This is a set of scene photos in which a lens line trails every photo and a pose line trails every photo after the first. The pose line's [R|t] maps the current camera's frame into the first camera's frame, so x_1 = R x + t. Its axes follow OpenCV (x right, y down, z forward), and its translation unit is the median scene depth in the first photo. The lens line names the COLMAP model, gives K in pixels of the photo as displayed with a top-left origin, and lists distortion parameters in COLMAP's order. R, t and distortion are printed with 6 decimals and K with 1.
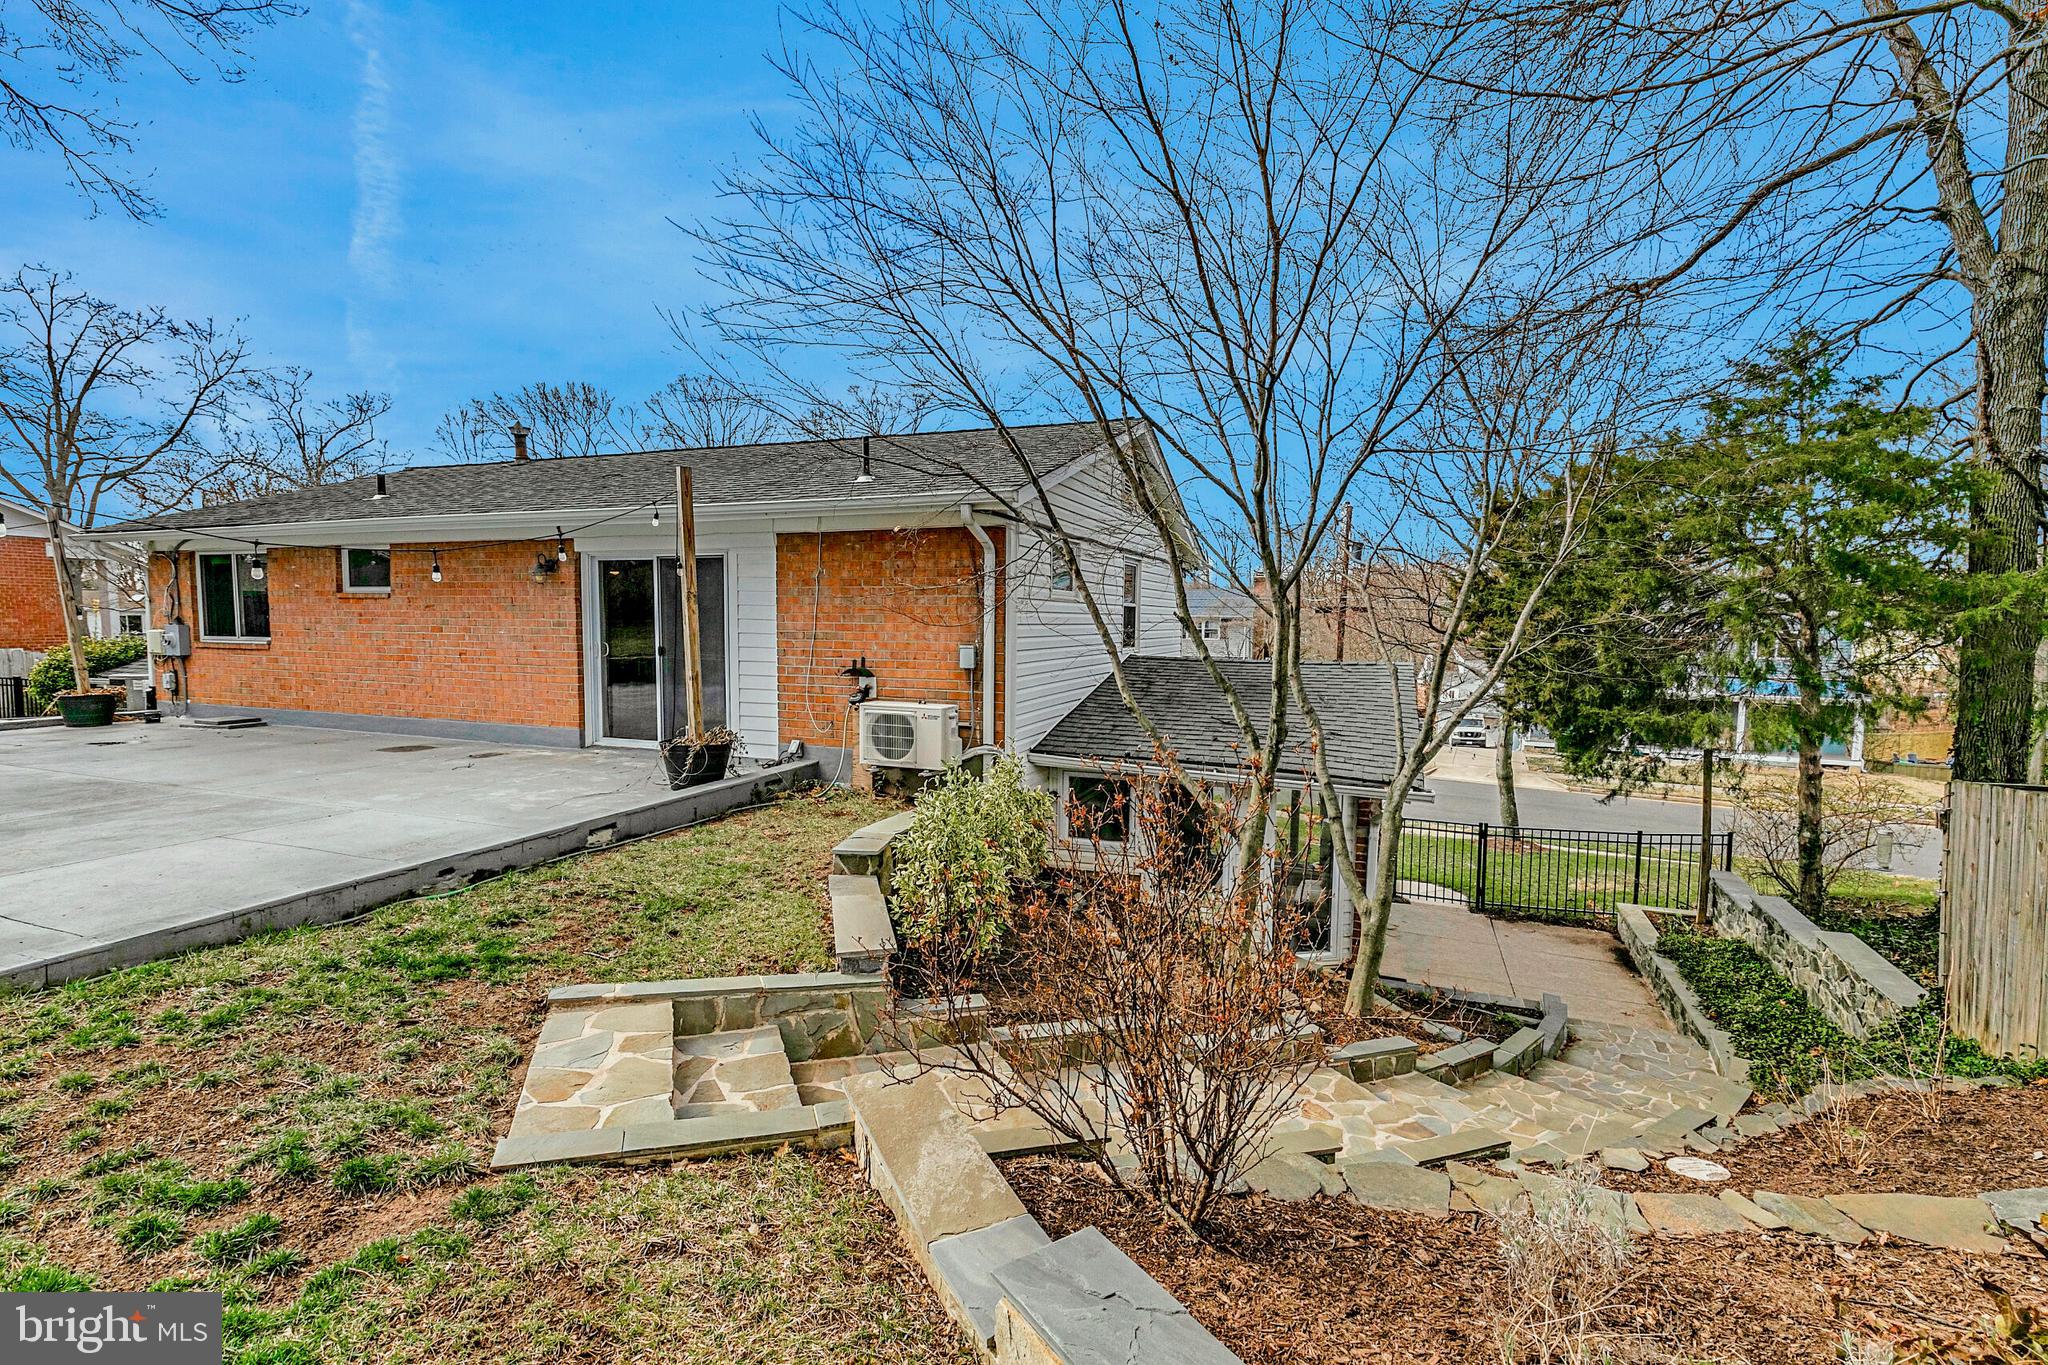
lens RADIAL K [[928.5, 0, 1012.8], [0, 928.5, 684.3], [0, 0, 1]] dist [0.003030, 0.000224]
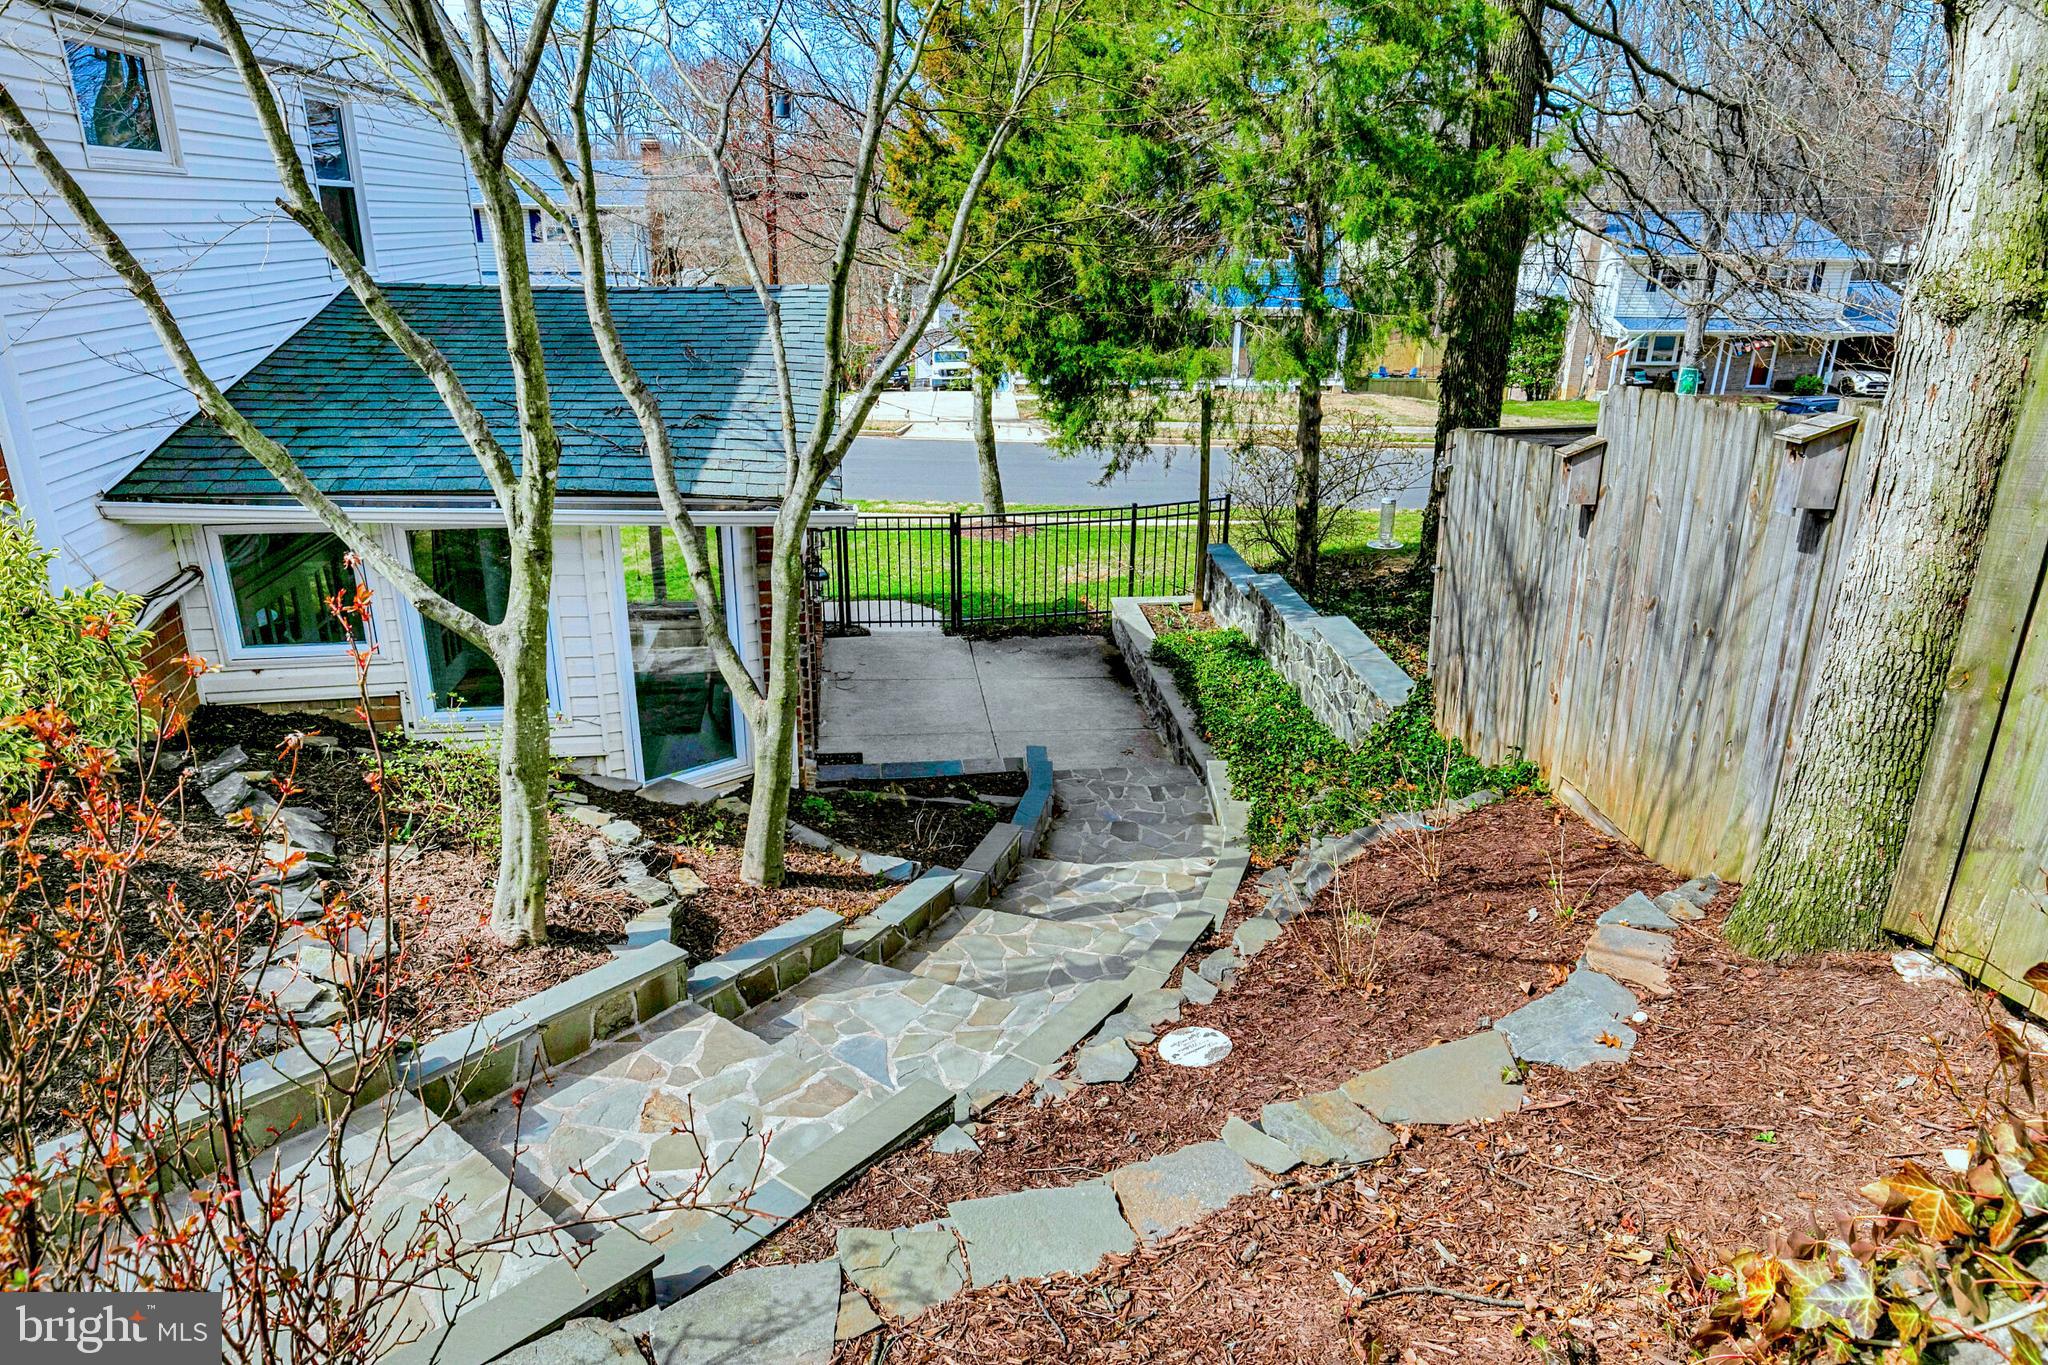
lens RADIAL K [[1266.6, 0, 1024.0], [0, 1266.6, 682.5], [0, 0, 1]] dist [0.006270, 0.000844]
pose [[0.873847, -0.170879, 0.455183, 0.100540], [0.035560, 0.956159, 0.290682, -0.011109], [-0.484898, -0.237825, 0.841613, 0.138117]]
